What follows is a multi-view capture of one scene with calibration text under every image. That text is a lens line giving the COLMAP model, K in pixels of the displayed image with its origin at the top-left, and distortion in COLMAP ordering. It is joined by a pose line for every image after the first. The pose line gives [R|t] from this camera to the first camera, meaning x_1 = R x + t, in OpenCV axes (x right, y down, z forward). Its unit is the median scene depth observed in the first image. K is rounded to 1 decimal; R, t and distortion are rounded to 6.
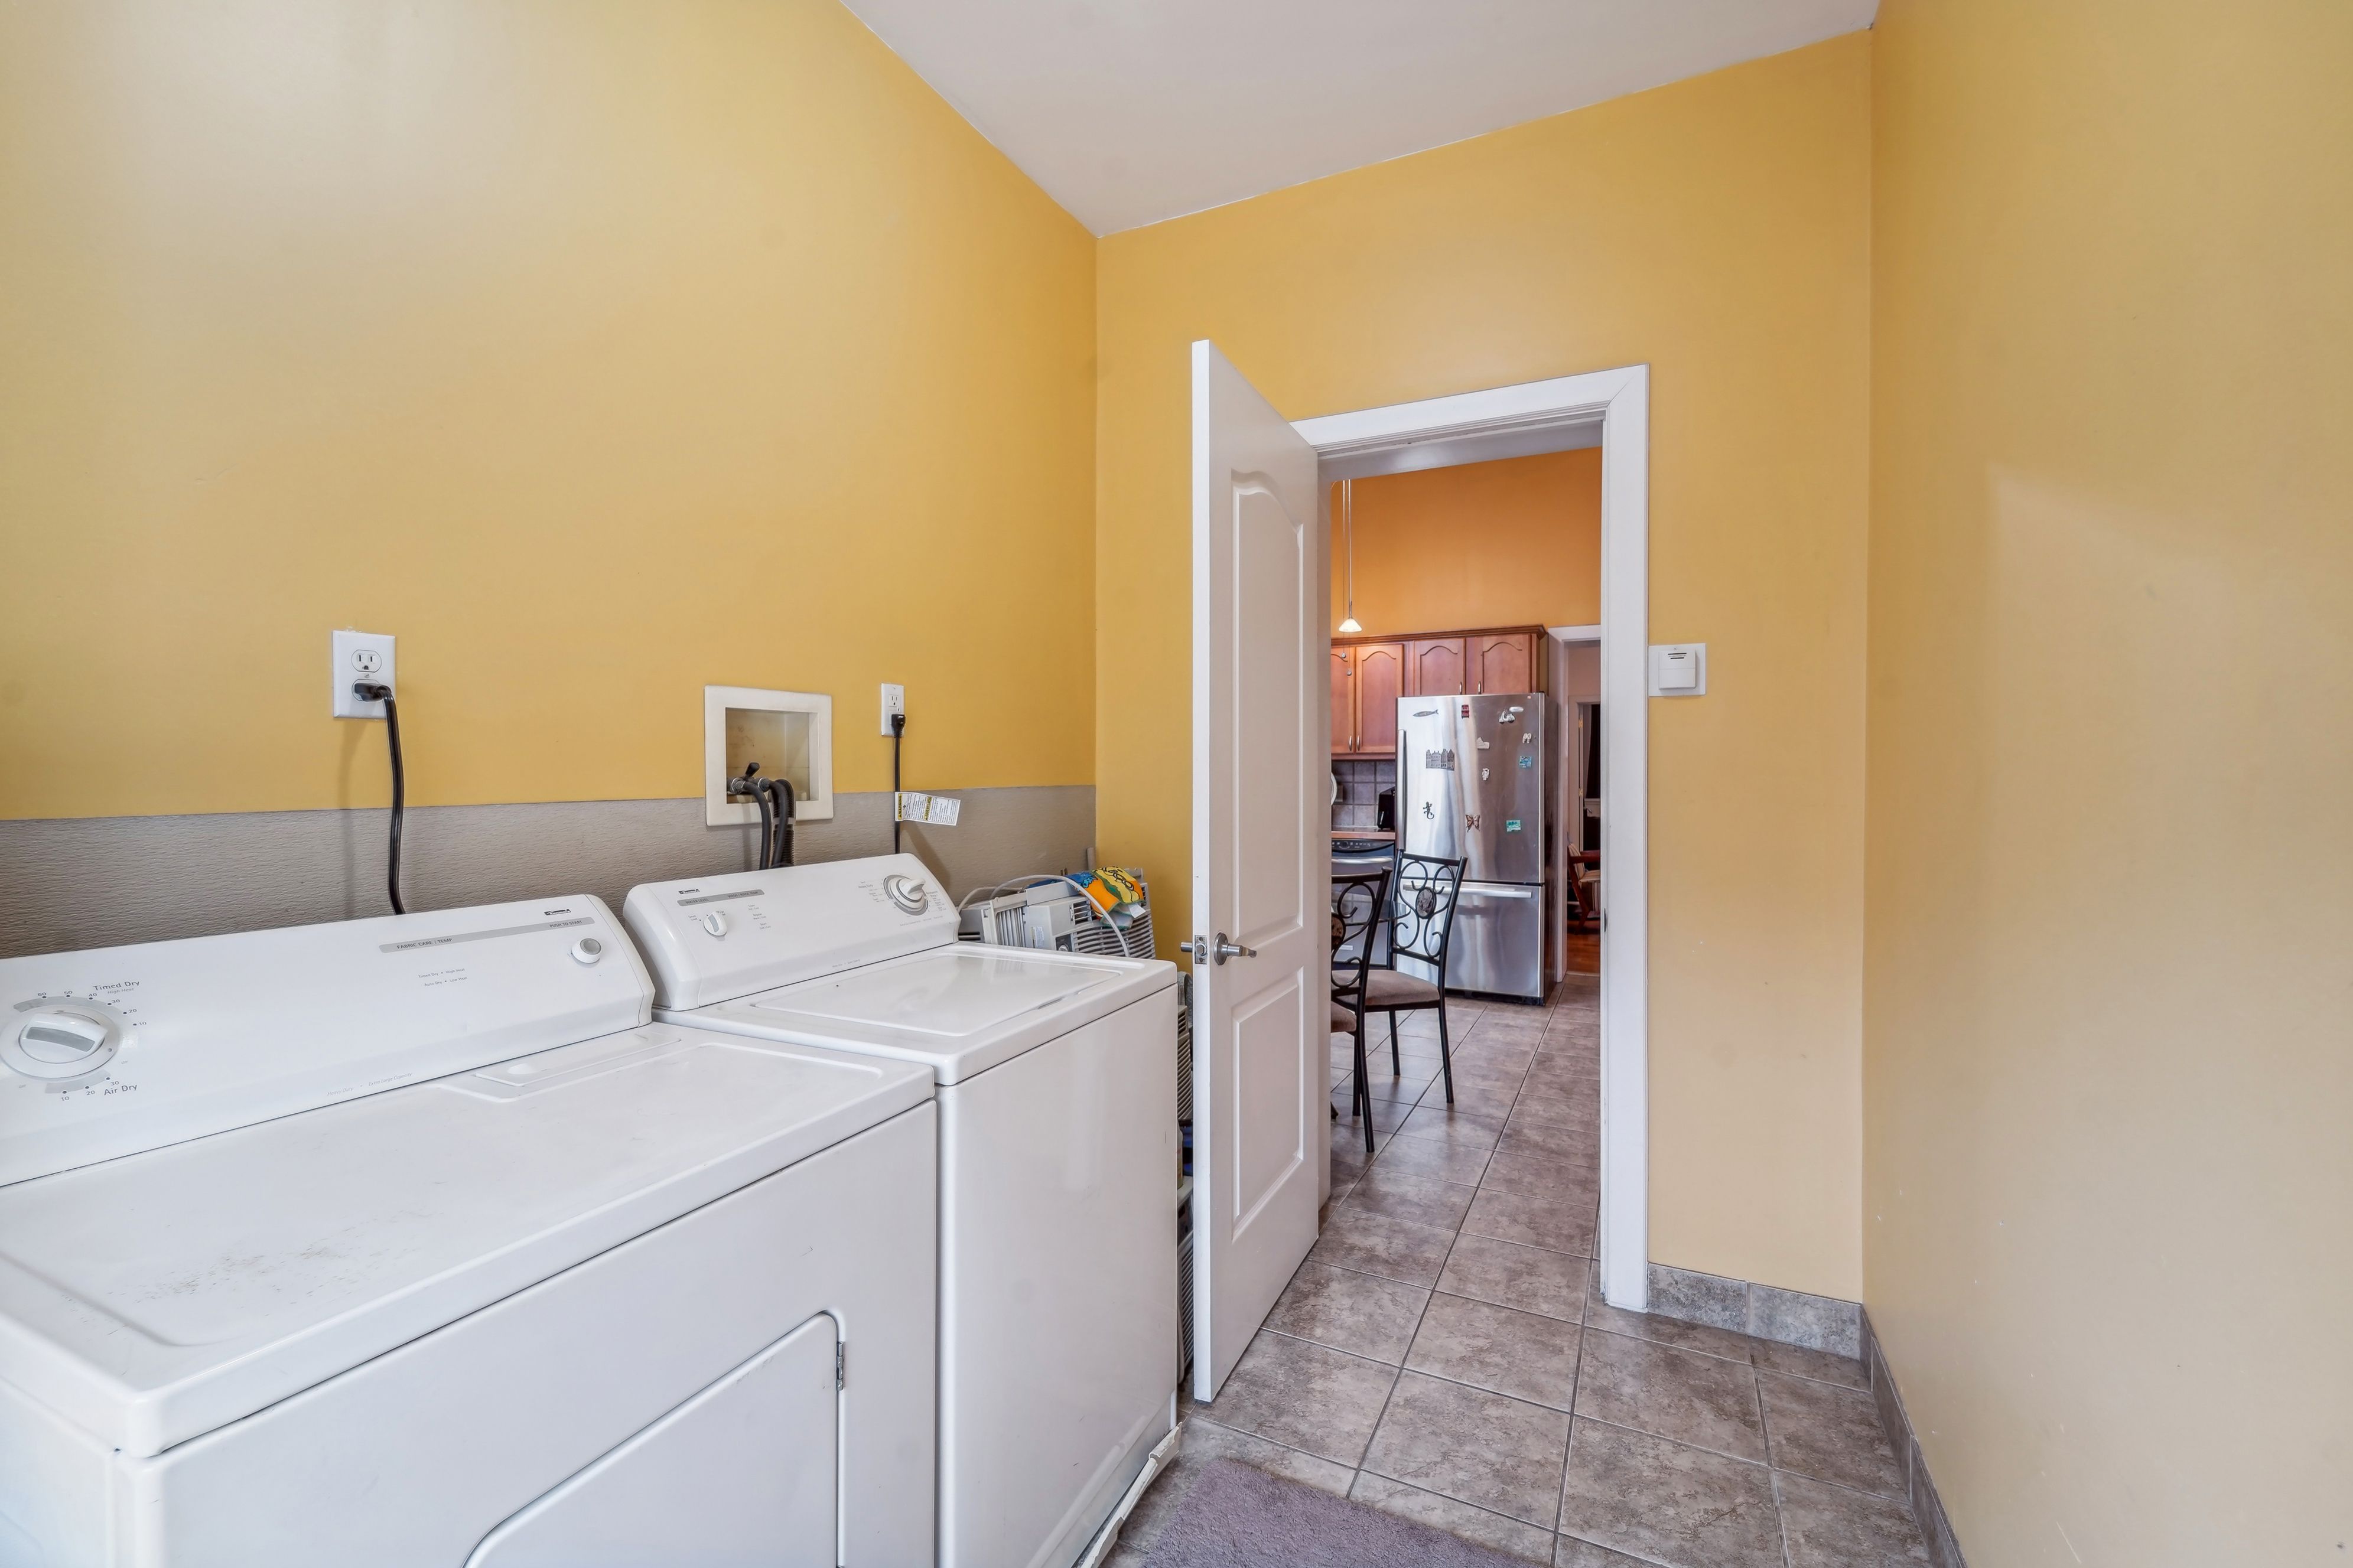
lens RADIAL K [[970.5, 0, 1172.7], [0, 970.5, 778.3], [0, 0, 1]] dist [-0.008385, -0.003350]
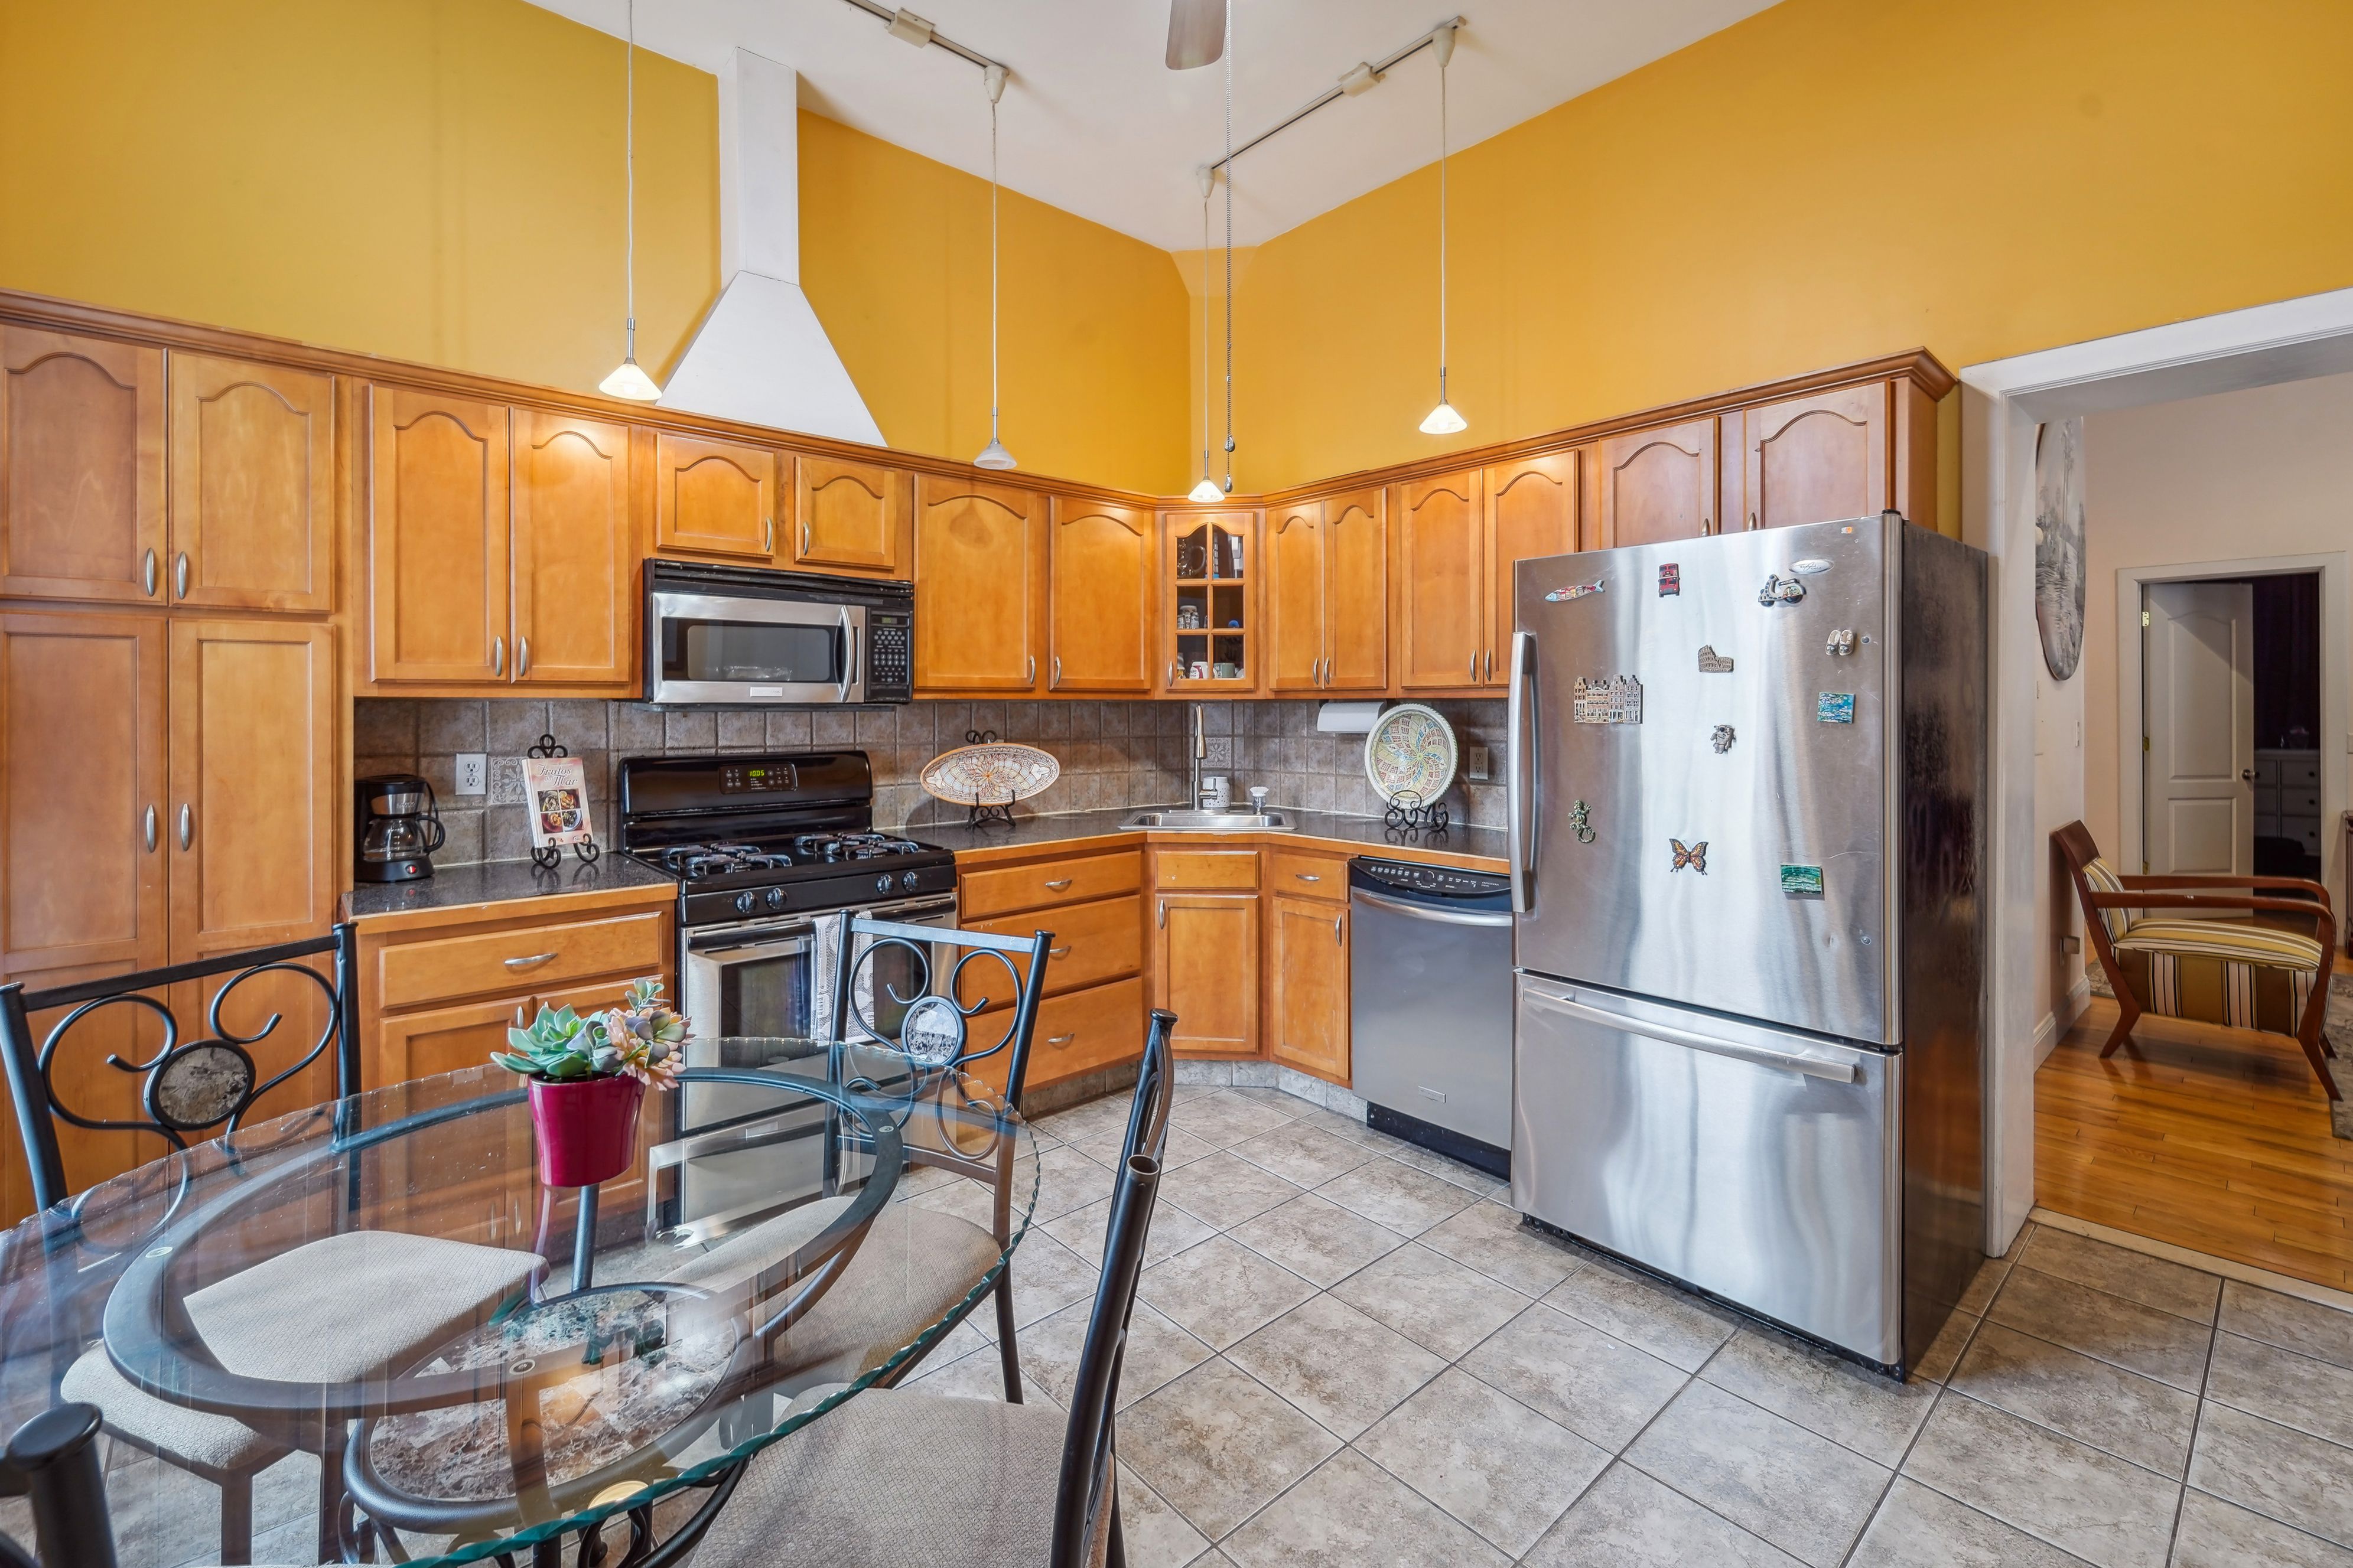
lens RADIAL K [[970.5, 0, 1195.8], [0, 970.5, 713.2], [0, 0, 1]] dist [-0.008385, -0.003350]
pose [[0.910159, 0.000857, -0.414259, 0.266332], [-0.002251, 0.999993, -0.002877, -0.012364], [0.414253, 0.003551, 0.910155, 0.514578]]
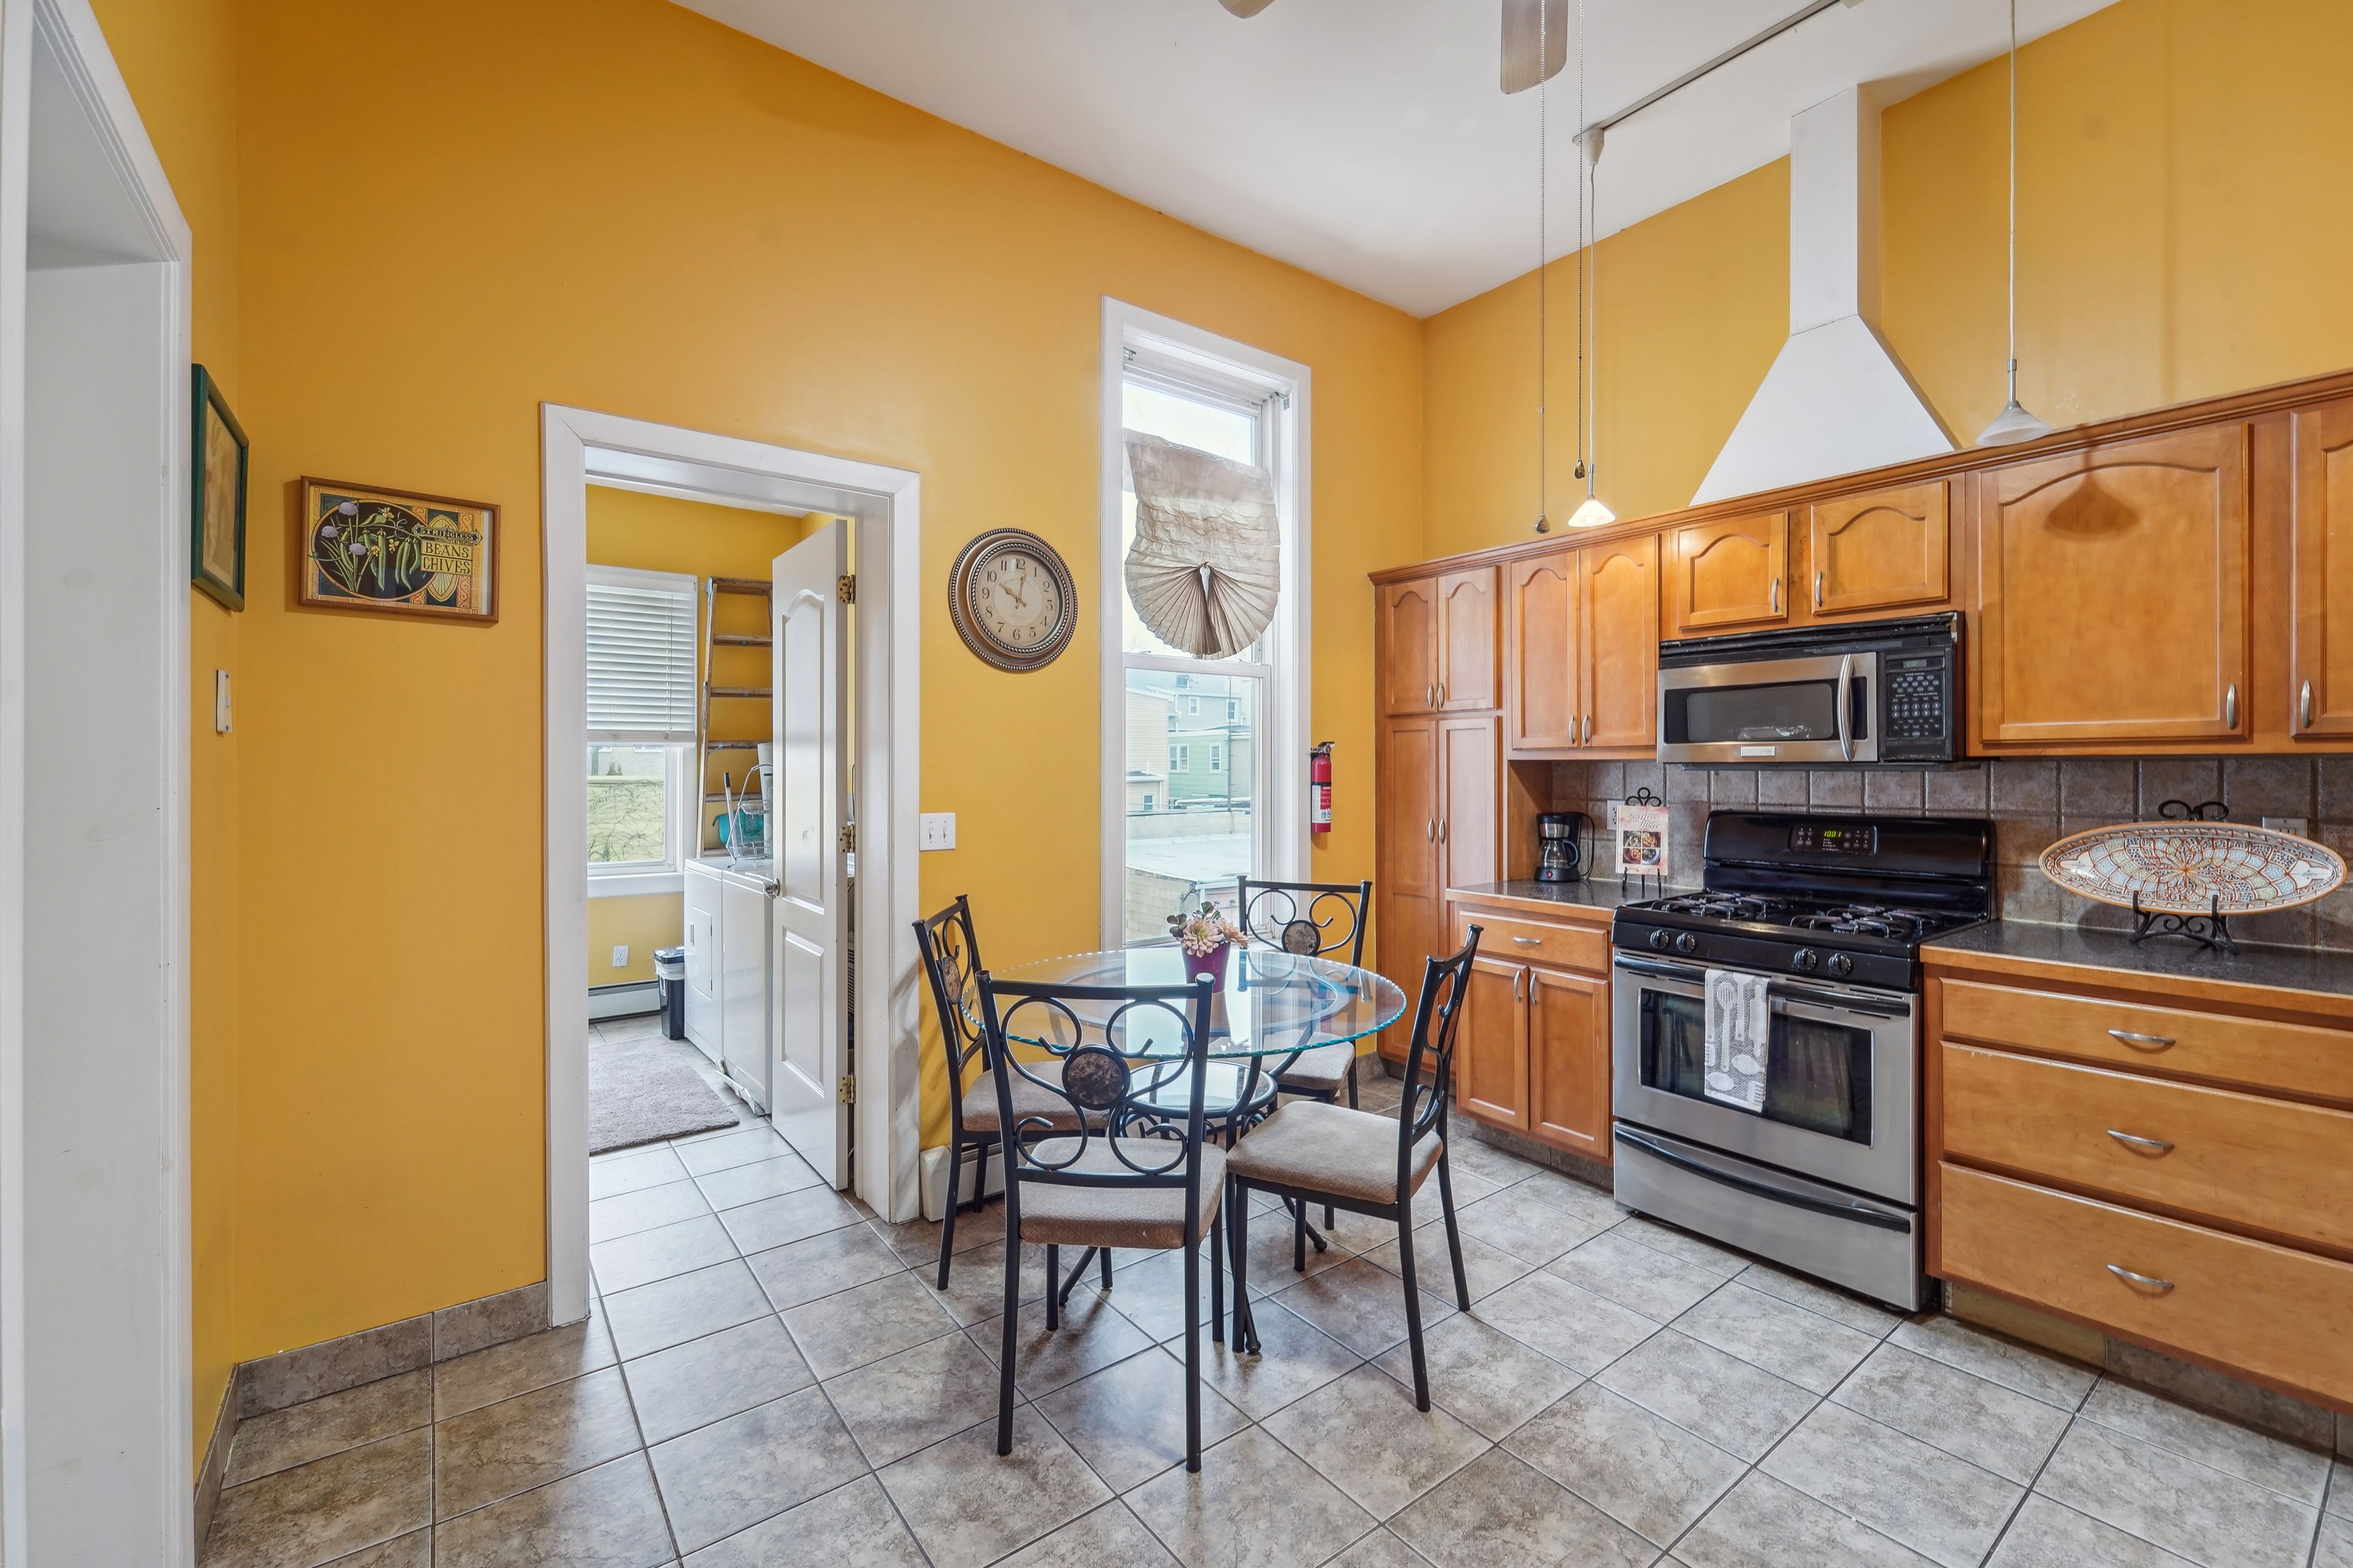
lens RADIAL K [[970.5, 0, 1175.7], [0, 970.5, 764.7], [0, 0, 1]] dist [-0.008385, -0.003350]
pose [[-0.482328, -0.001368, -0.875990, 0.545447], [-0.007095, 0.999972, 0.002345, -0.018097], [0.875962, 0.007346, -0.482324, 1.015142]]
